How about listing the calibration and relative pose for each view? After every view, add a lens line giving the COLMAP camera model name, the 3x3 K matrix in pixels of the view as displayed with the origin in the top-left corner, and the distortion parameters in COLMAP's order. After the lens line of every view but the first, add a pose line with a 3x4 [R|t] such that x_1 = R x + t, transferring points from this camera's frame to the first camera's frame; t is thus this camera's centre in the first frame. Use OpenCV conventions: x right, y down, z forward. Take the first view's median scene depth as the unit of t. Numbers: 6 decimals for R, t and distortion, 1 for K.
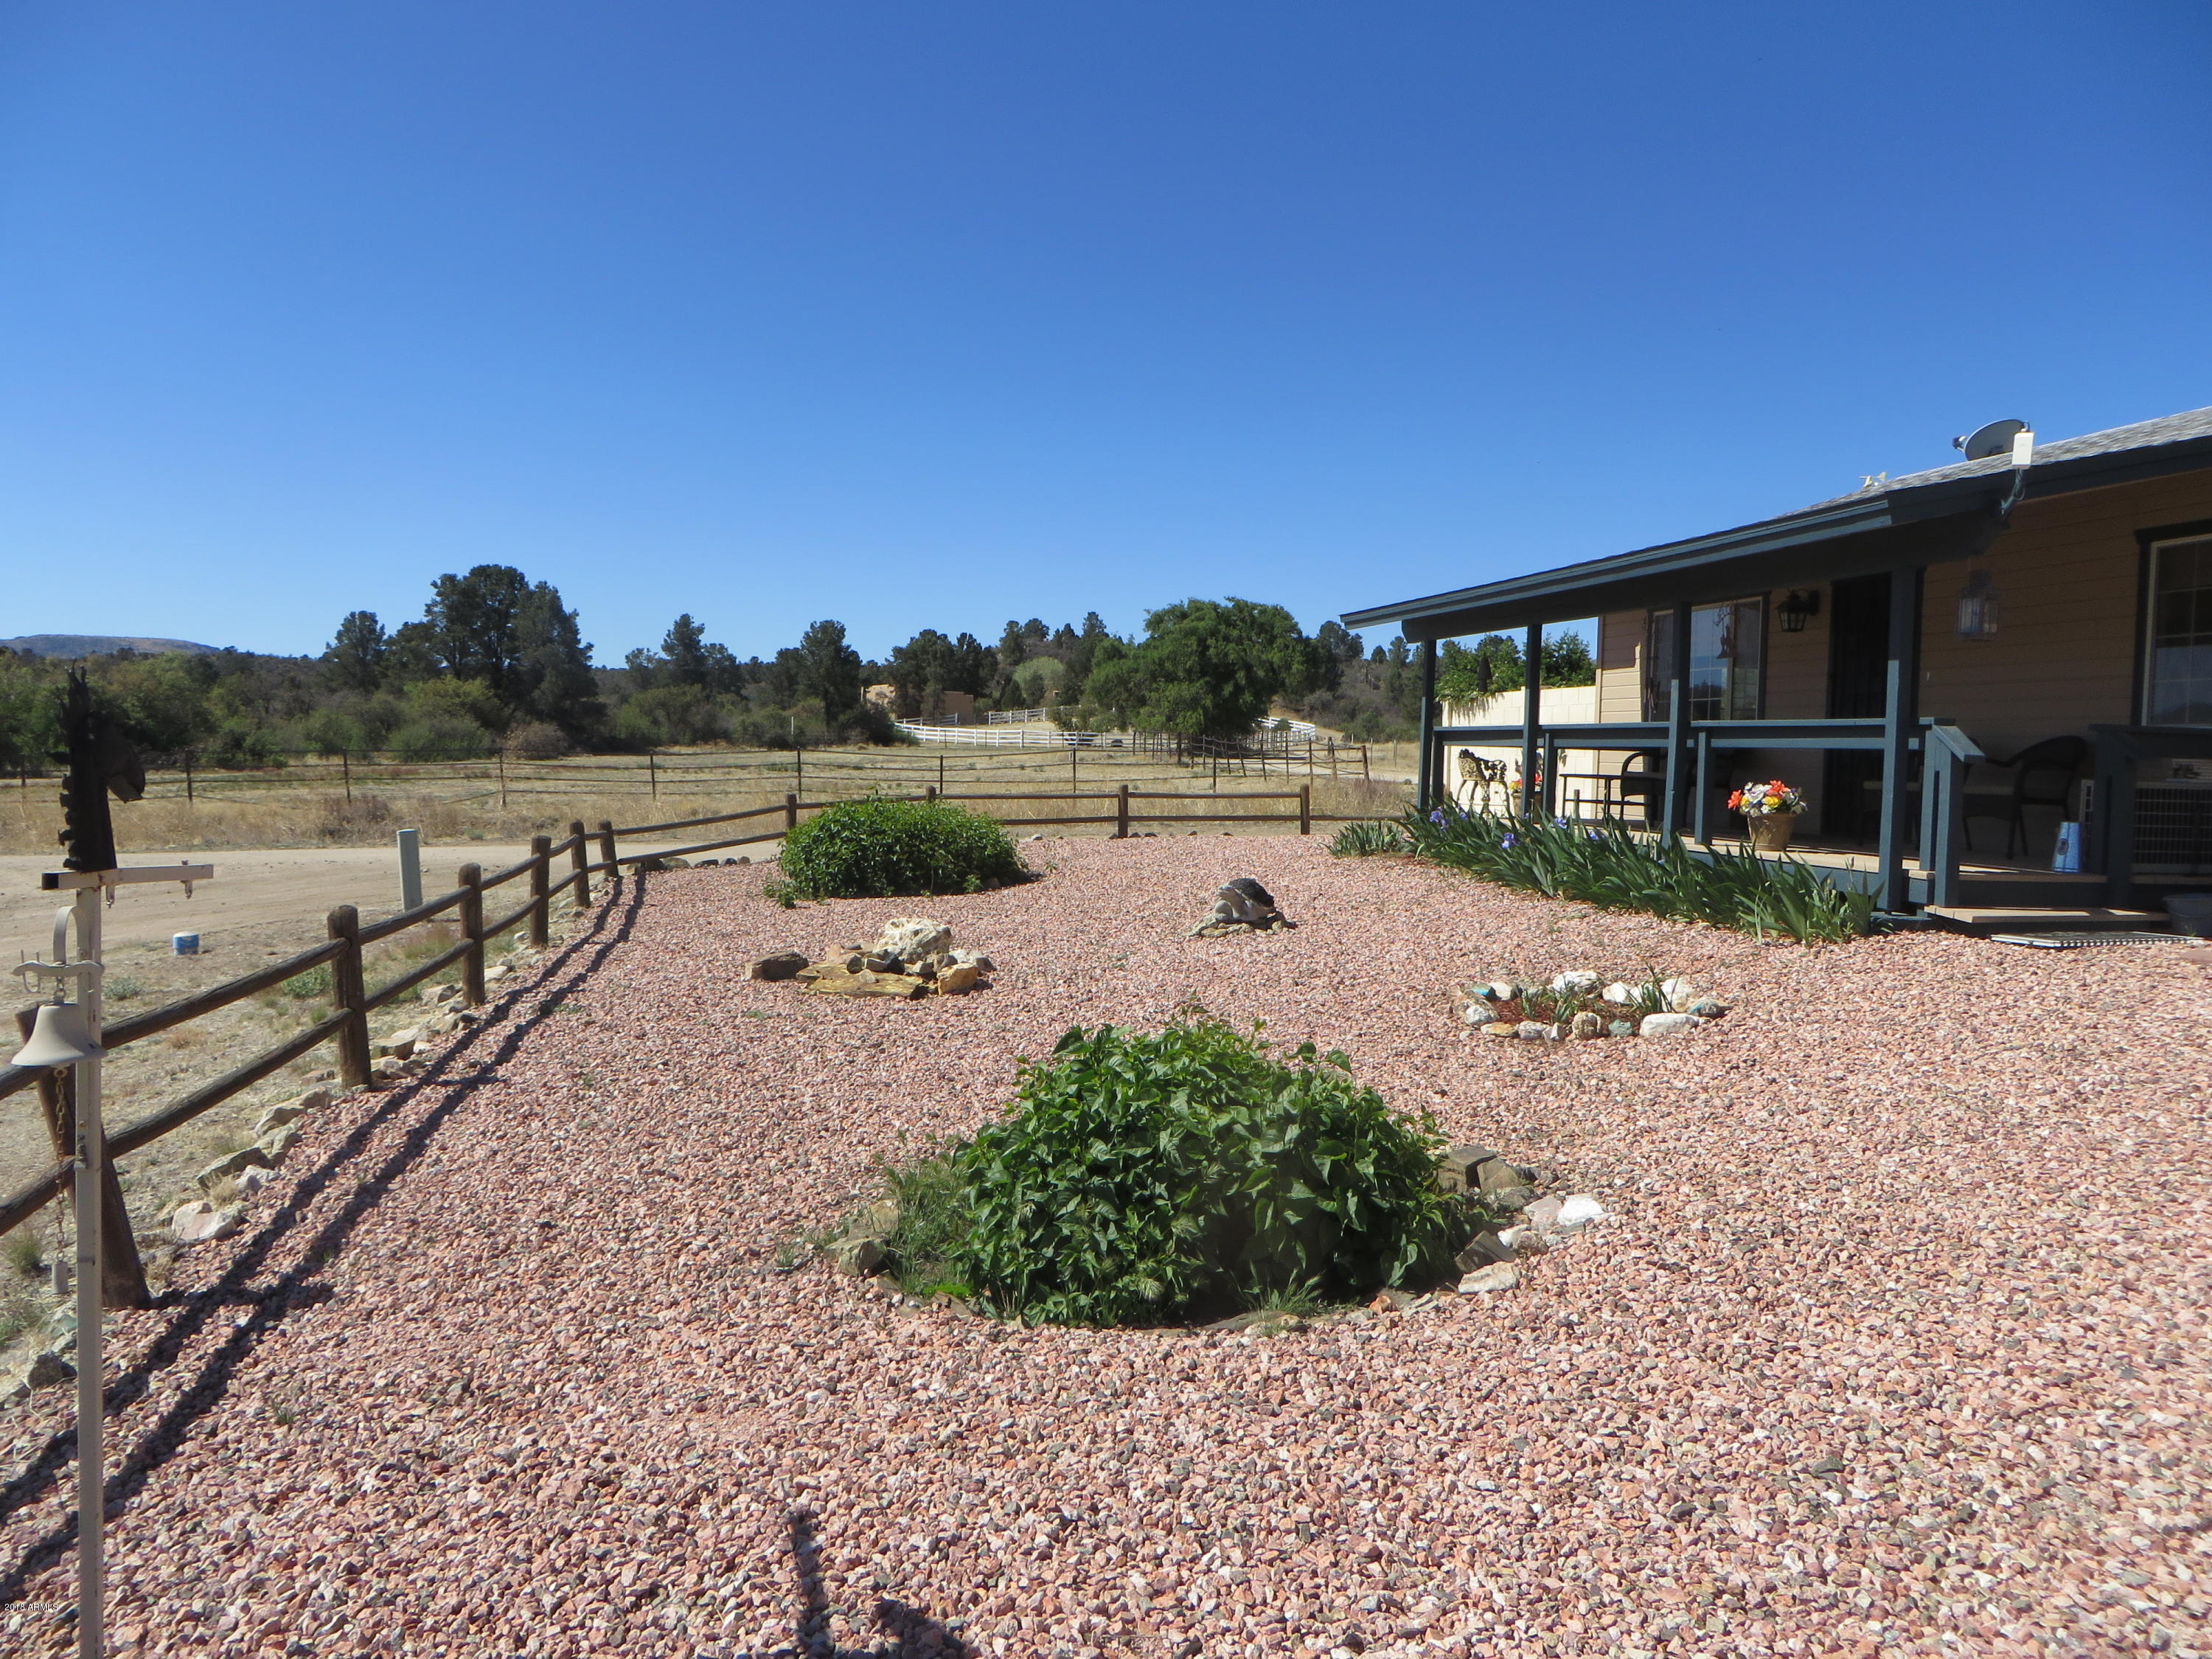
lens RADIAL K [[1631.0, 0, 1106.0], [0, 1631.0, 829.5], [0, 0, 1]] dist [-0.009505, -0.005524]
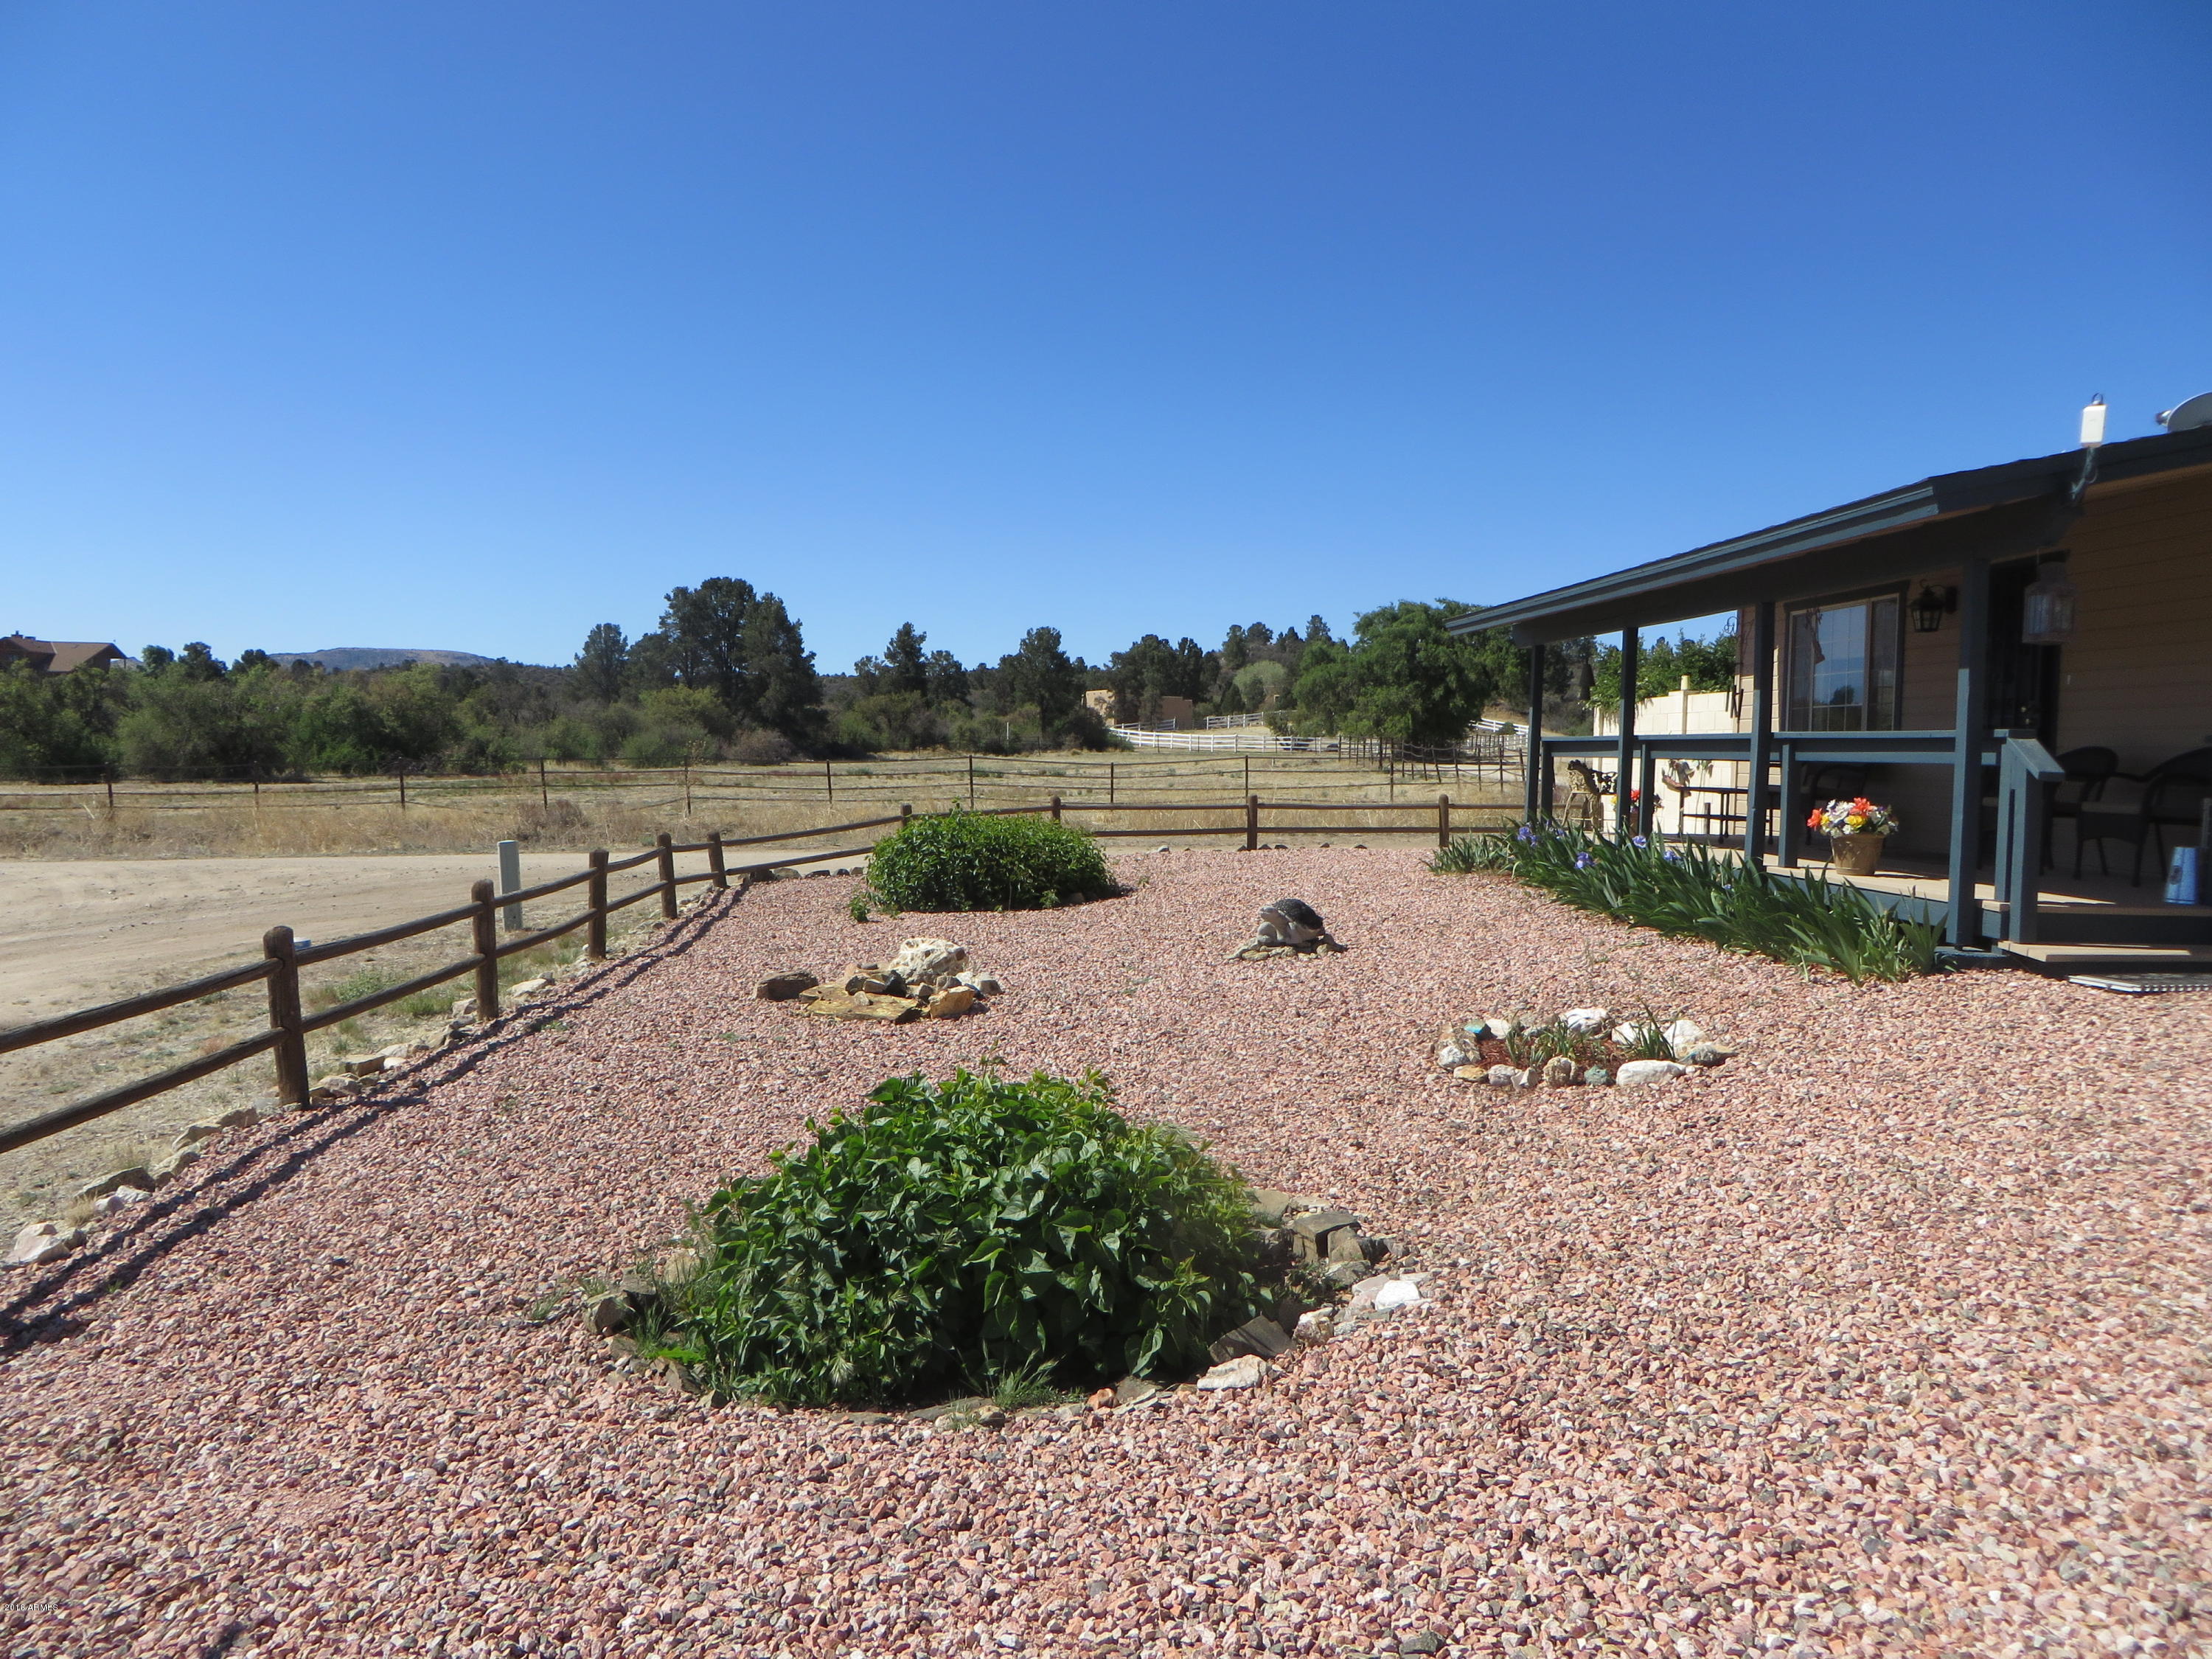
lens RADIAL K [[1639.2, 0, 1106.0], [0, 1639.2, 829.5], [0, 0, 1]] dist [-0.010228, -0.002796]
pose [[0.991111, 0.003979, -0.132979, 0.128871], [-0.004405, 0.999986, -0.002912, -0.008810], [0.132965, 0.003472, 0.991115, 0.045767]]
